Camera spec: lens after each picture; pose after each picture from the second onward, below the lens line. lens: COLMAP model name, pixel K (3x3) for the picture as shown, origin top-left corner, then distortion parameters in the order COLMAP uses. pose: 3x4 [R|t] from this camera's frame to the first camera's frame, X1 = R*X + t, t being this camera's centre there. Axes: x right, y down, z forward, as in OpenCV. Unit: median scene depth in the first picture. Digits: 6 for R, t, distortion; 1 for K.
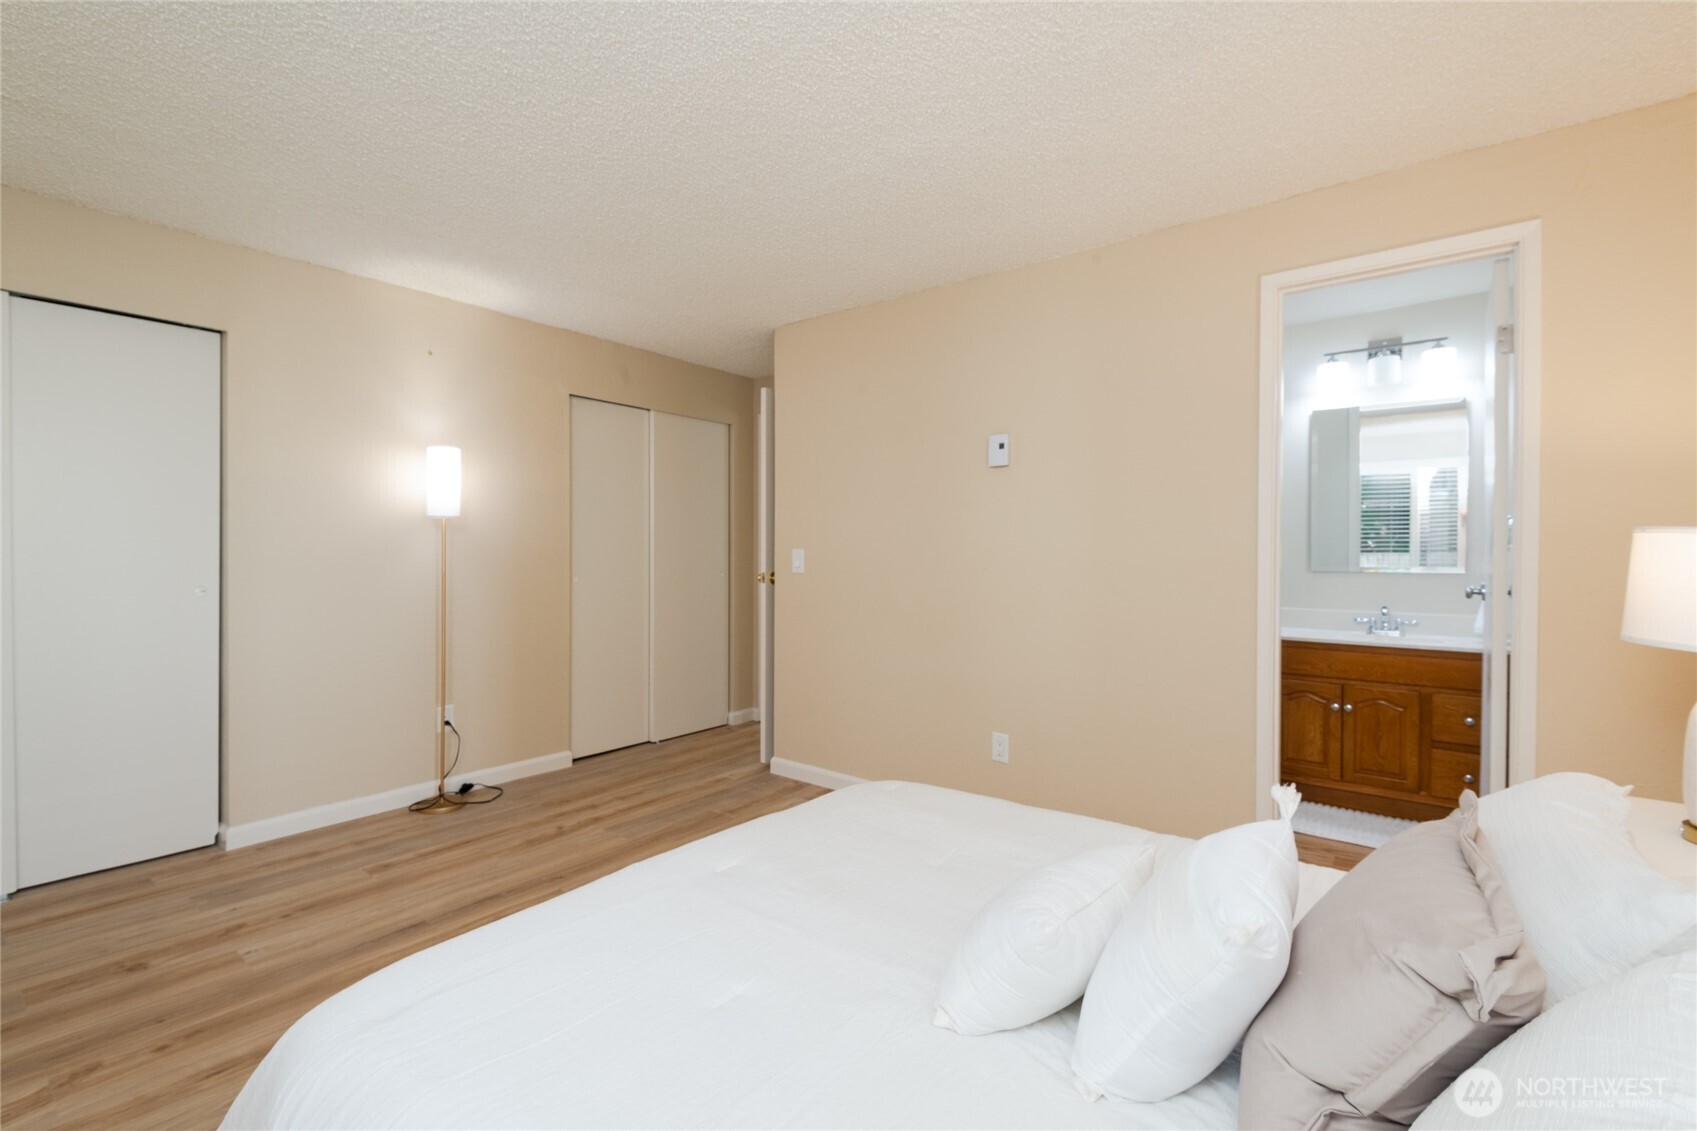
lens RADIAL K [[762.5, 0, 849.5], [0, 762.5, 555.9], [0, 0, 1]] dist [0.036345, -0.024692]
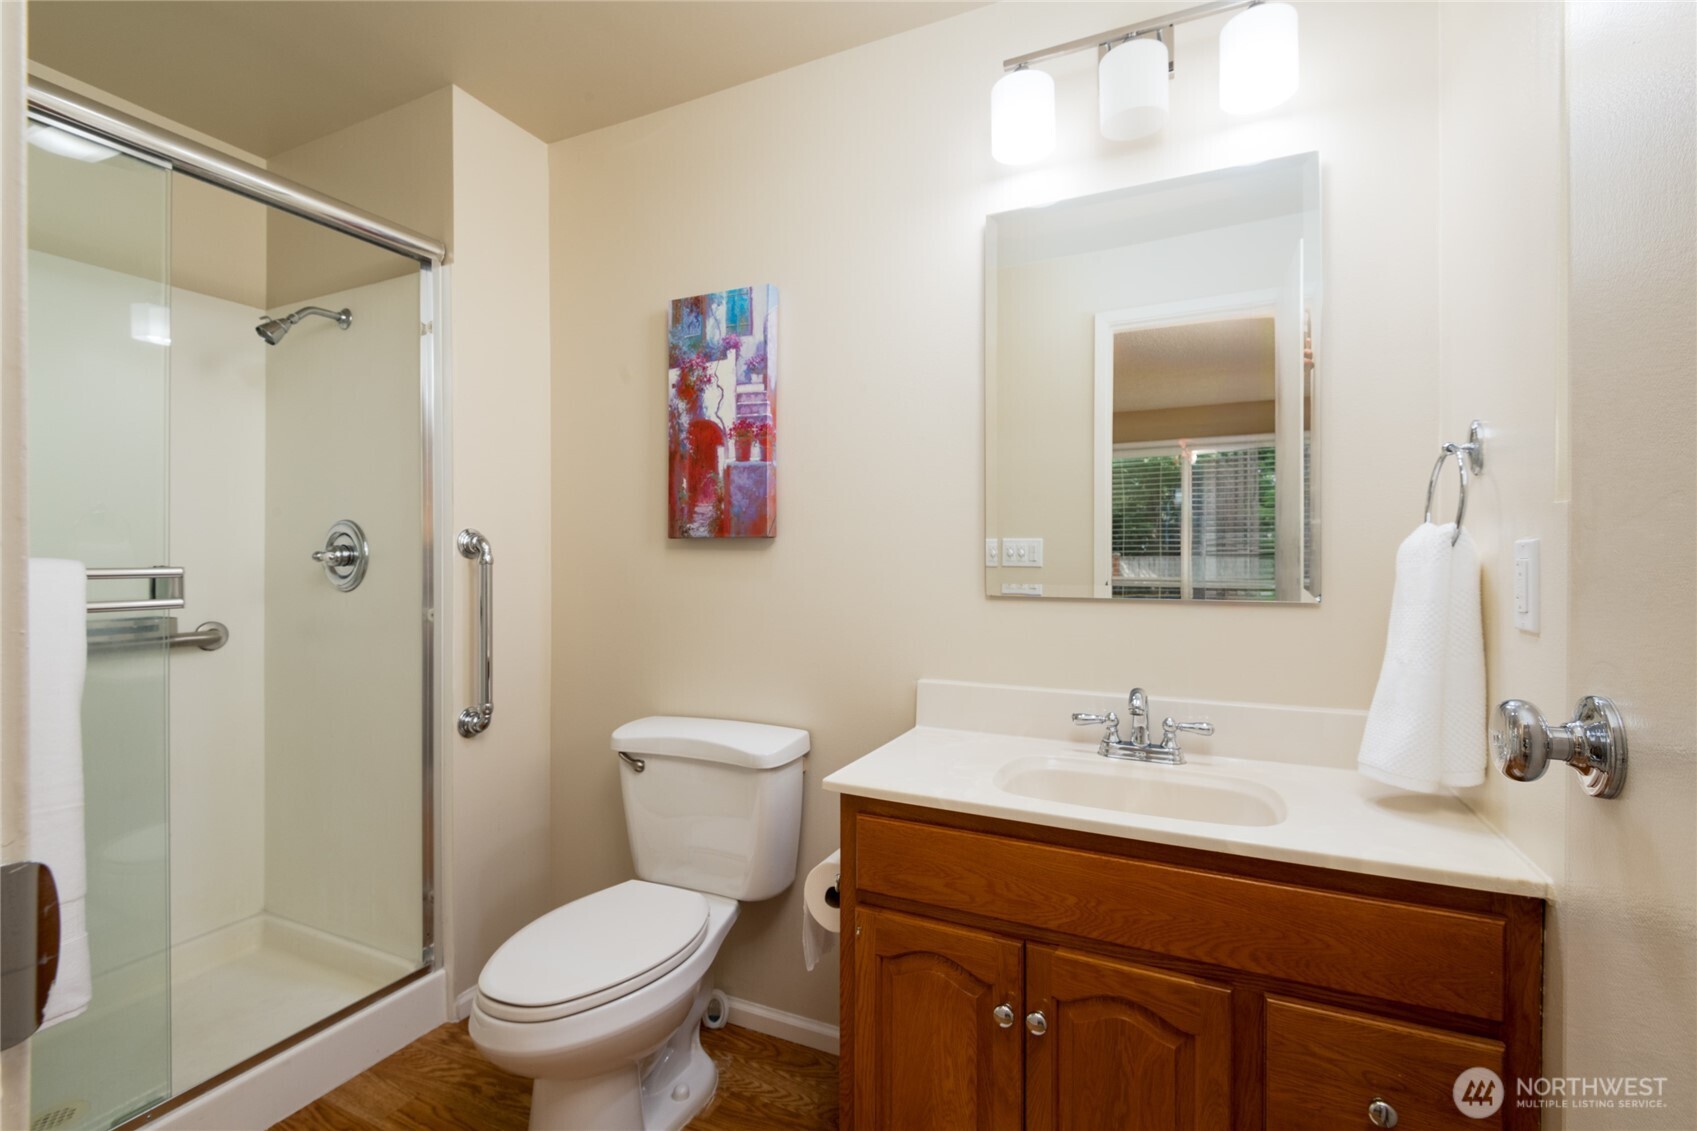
lens RADIAL K [[762.5, 0, 849.5], [0, 762.5, 555.9], [0, 0, 1]] dist [0.036345, -0.024692]
pose [[0.975143, -0.001774, 0.221569, 0.491523], [0.003514, 0.999966, -0.007463, 0.002052], [-0.221548, 0.008056, 0.975116, 0.689724]]
